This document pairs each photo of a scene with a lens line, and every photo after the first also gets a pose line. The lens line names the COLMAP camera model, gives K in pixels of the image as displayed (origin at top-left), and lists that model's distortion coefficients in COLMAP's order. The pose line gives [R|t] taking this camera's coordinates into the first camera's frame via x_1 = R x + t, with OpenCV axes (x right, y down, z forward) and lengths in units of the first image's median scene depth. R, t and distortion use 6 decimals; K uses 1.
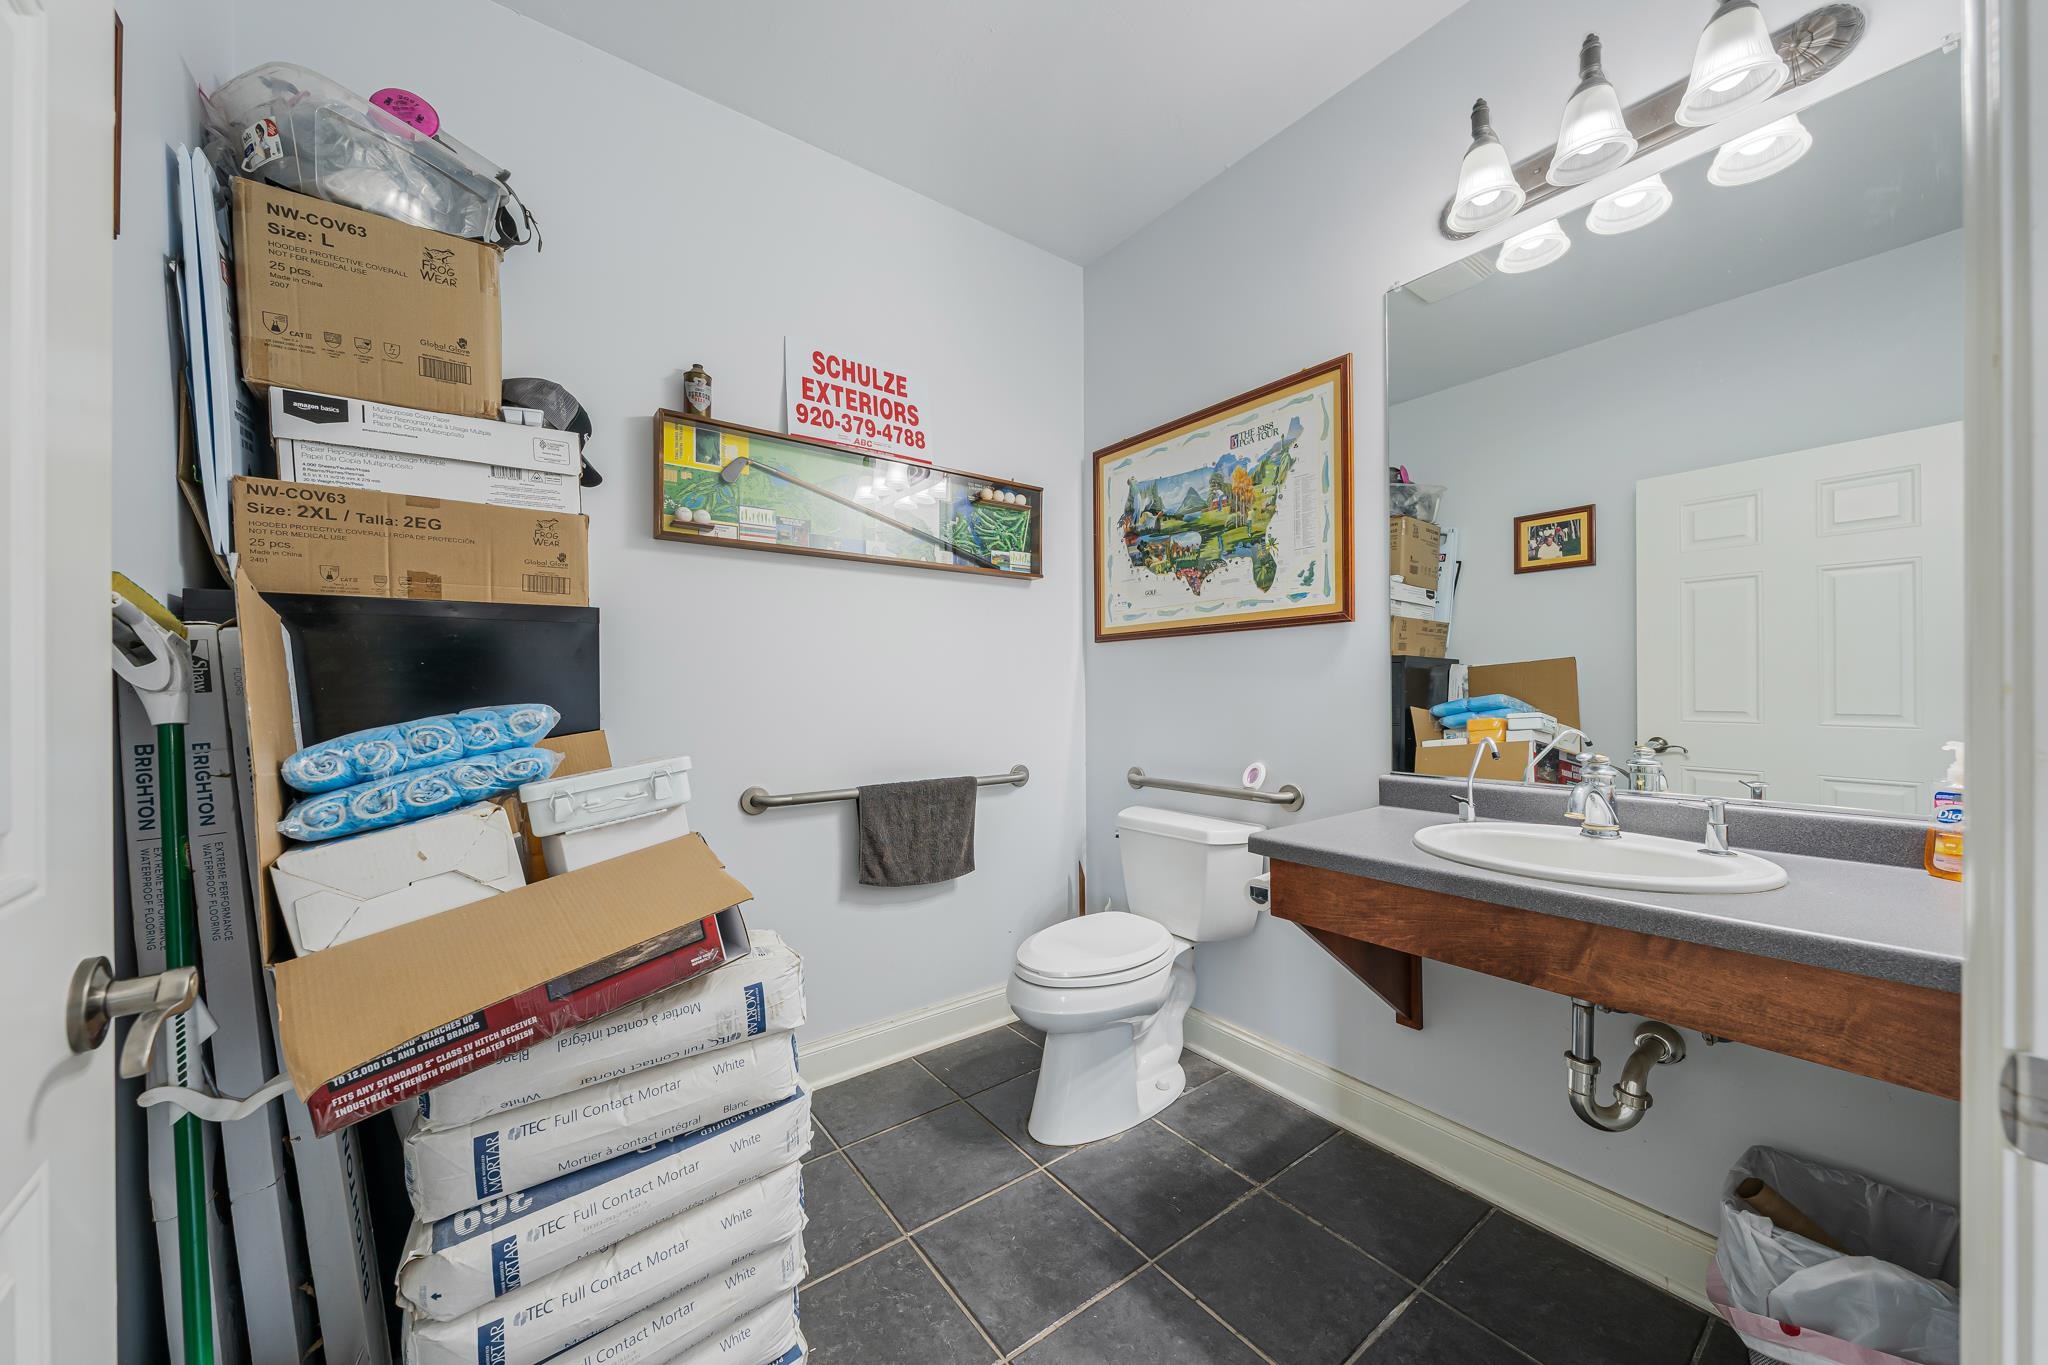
lens RADIAL K [[732.6, 0, 1026.5], [0, 732.6, 686.8], [0, 0, 1]] dist [-0.000266, -0.000039]
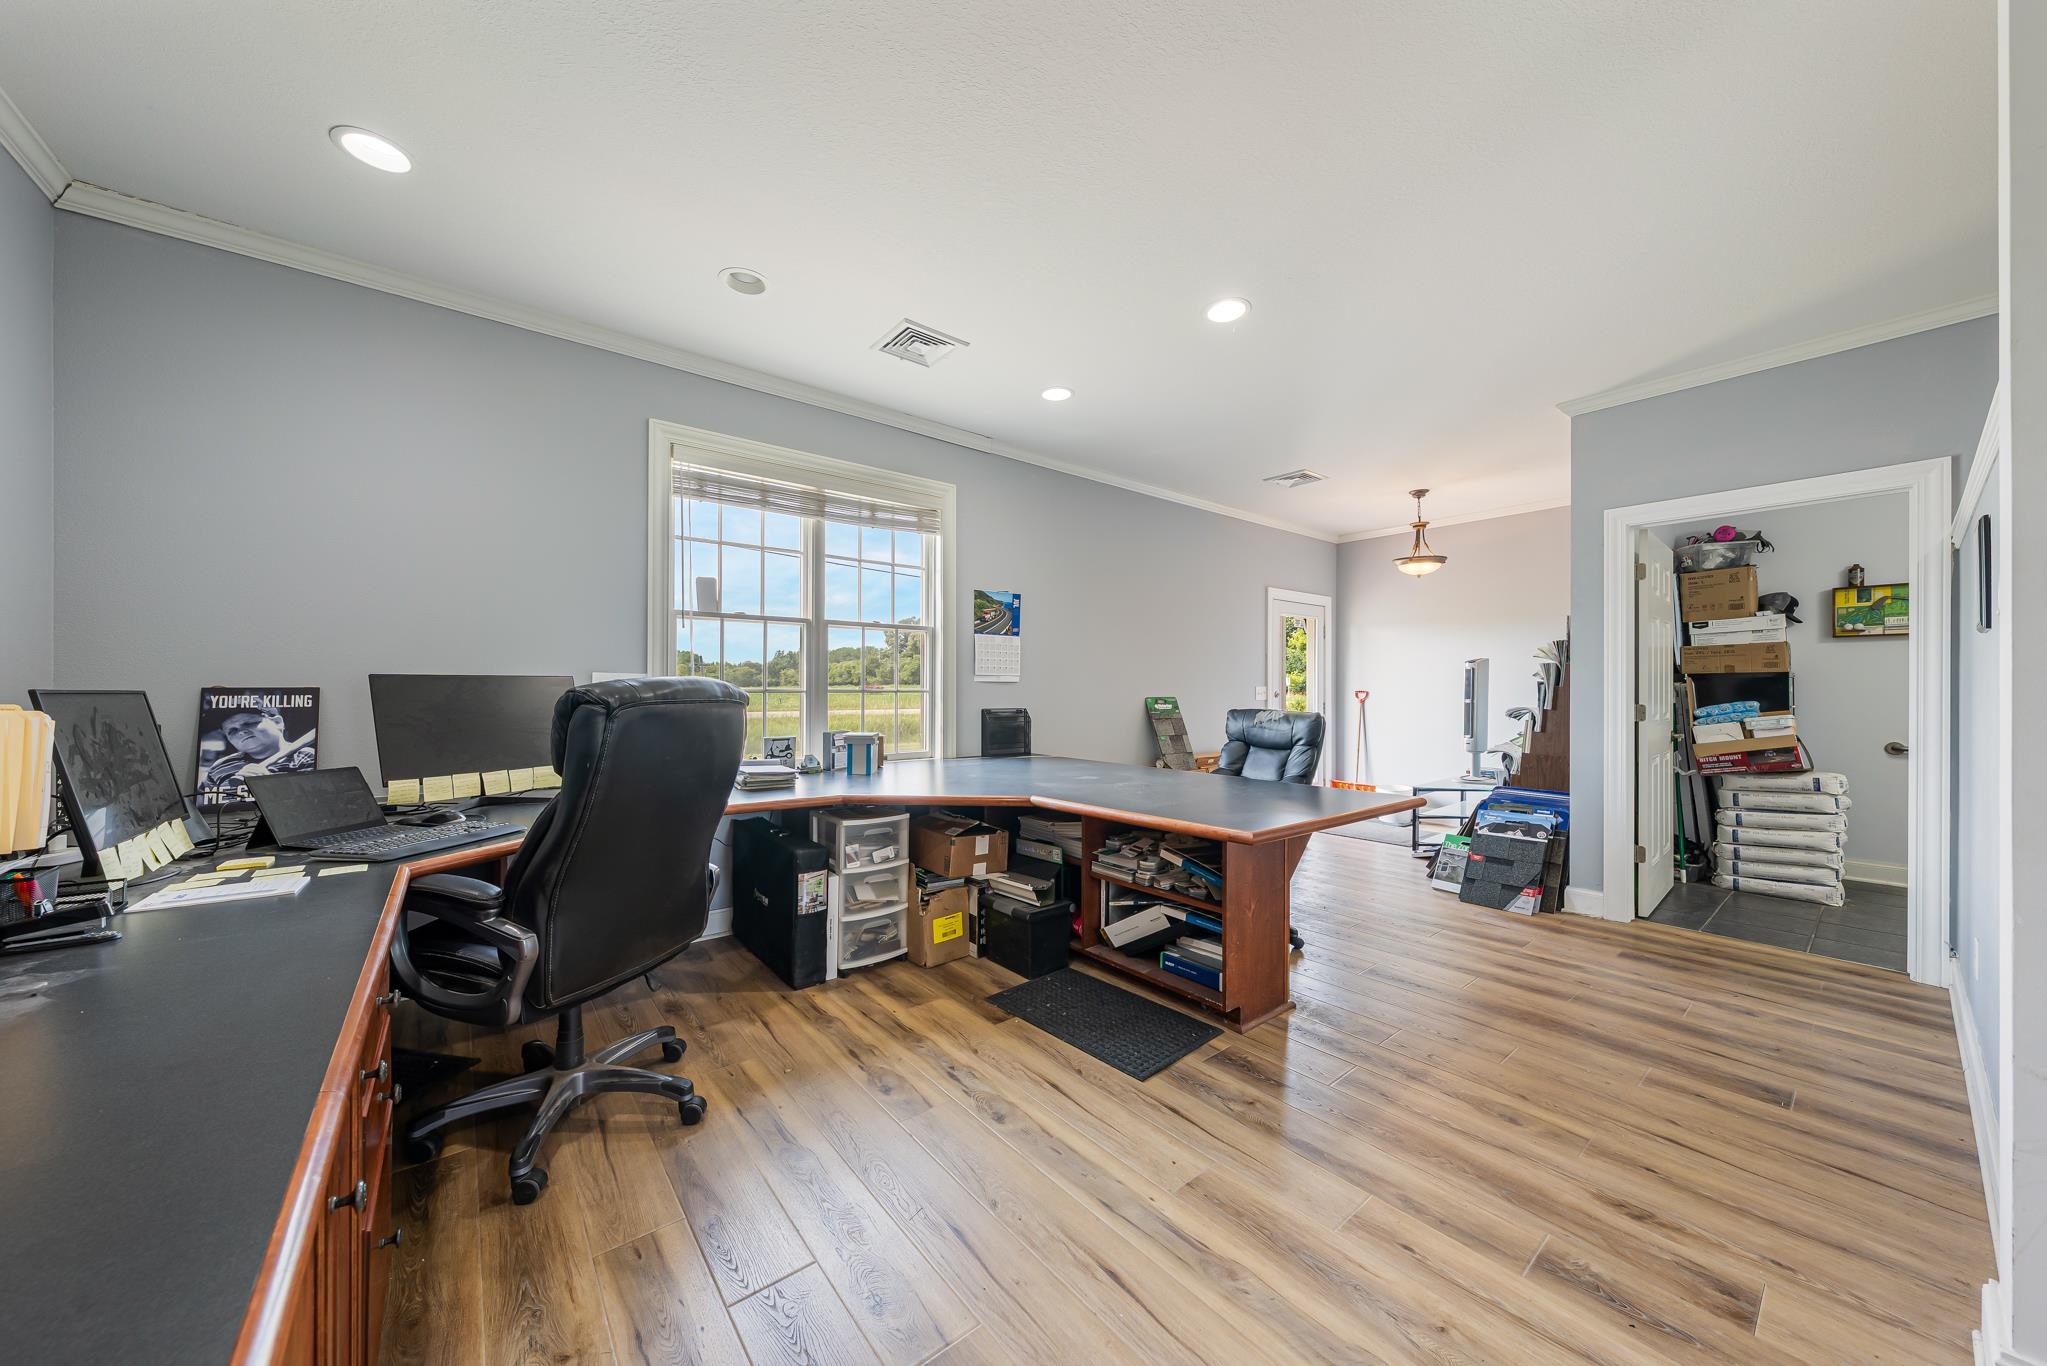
lens RADIAL K [[703.6, 0, 1025.5], [0, 703.6, 688.0], [0, 0, 1]] dist [-0.001597, -0.000026]
pose [[0.032893, 0.000175, -0.999459, 2.354736], [-0.000357, 1.000000, 0.000164, -0.037746], [0.999459, 0.000352, 0.032893, -2.410816]]
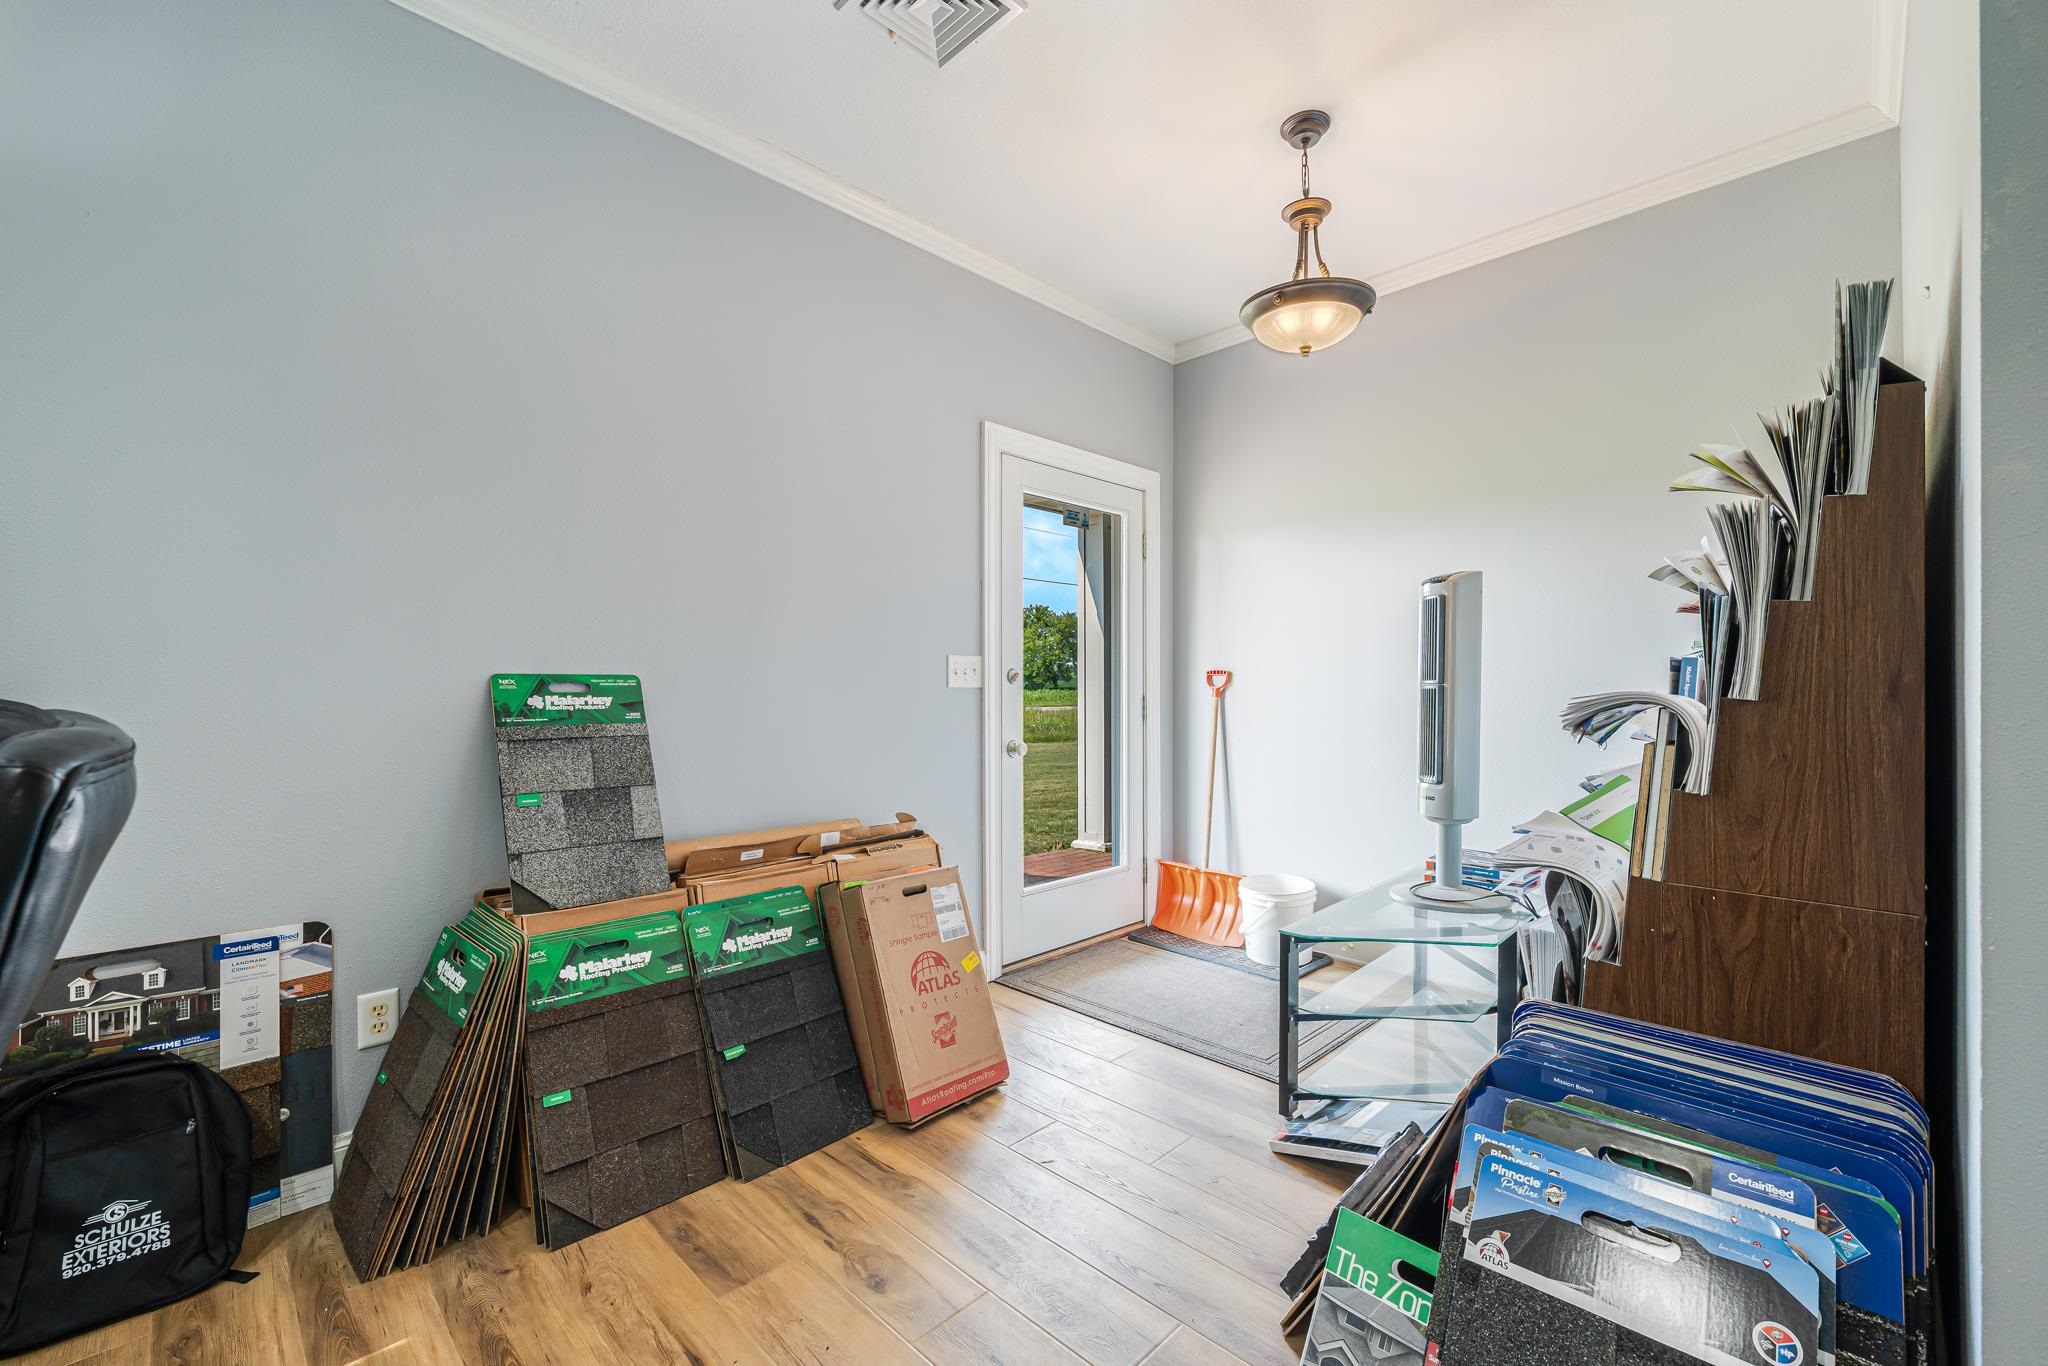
lens RADIAL K [[845.4, 0, 1026.3], [0, 845.4, 689.1], [0, 0, 1]] dist [-0.000821, -0.000113]
pose [[0.142746, 0.000573, -0.989759, 0.226229], [0.001975, 0.999998, 0.000864, 0.038397], [0.989757, -0.002078, 0.142745, -0.958856]]
